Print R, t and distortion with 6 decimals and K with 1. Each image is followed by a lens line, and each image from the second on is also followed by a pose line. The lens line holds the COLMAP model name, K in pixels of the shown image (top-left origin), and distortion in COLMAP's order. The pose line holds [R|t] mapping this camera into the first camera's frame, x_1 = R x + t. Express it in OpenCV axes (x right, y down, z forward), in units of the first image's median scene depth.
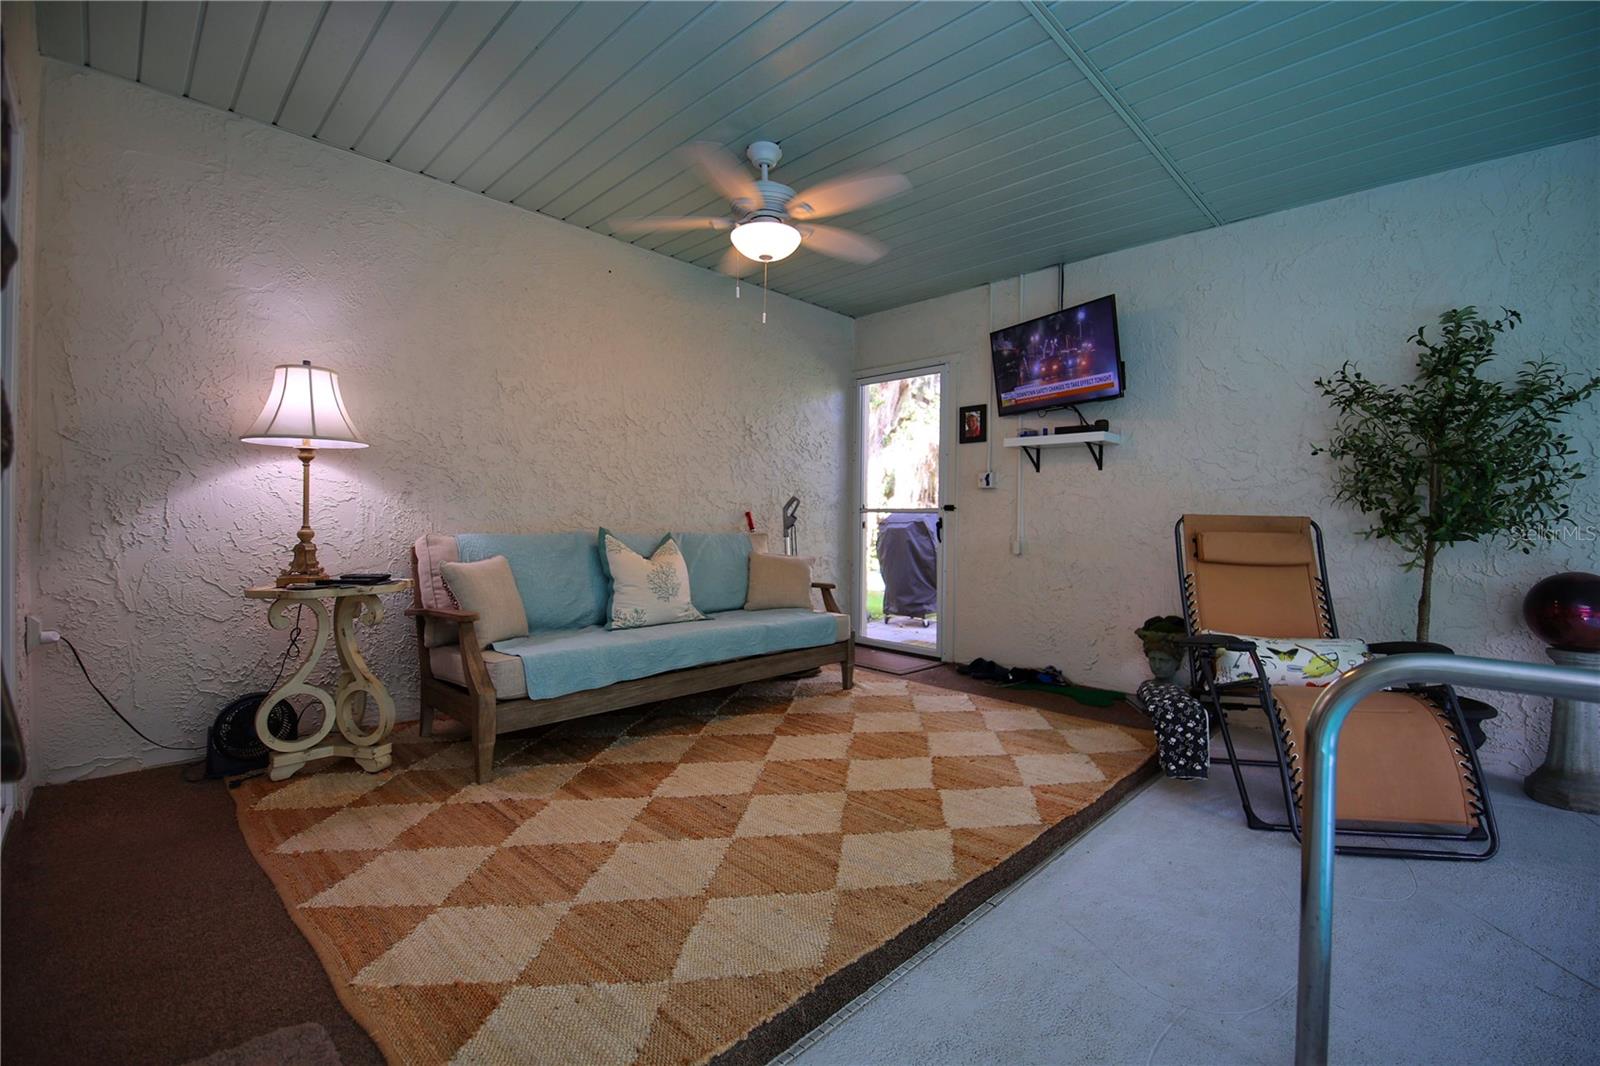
lens RADIAL K [[694.7, 0, 791.3], [0, 694.7, 524.1], [0, 0, 1]] dist [-0.006377, -0.001883]
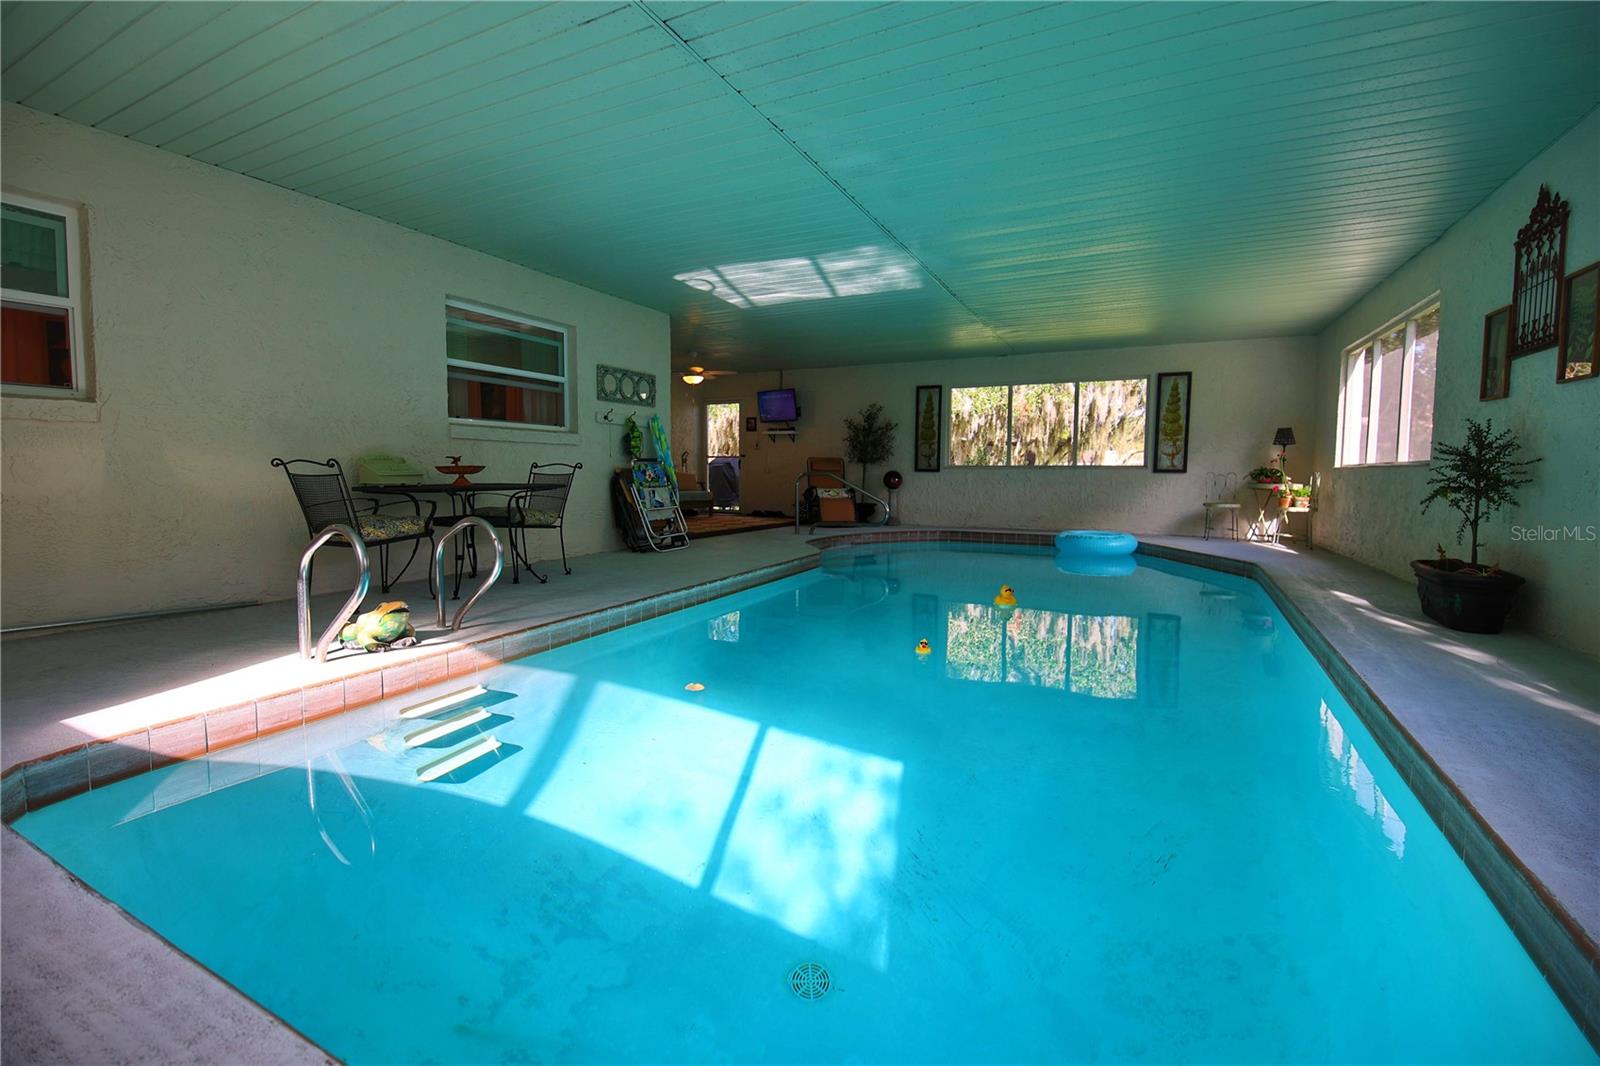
lens RADIAL K [[694.7, 0, 781.8], [0, 694.7, 506.4], [0, 0, 1]] dist [-0.006377, -0.001883]
pose [[0.956345, -0.017902, 0.291690, -0.422165], [0.005126, 0.998996, 0.044505, 0.054003], [-0.292194, -0.041067, 0.955477, -1.638600]]
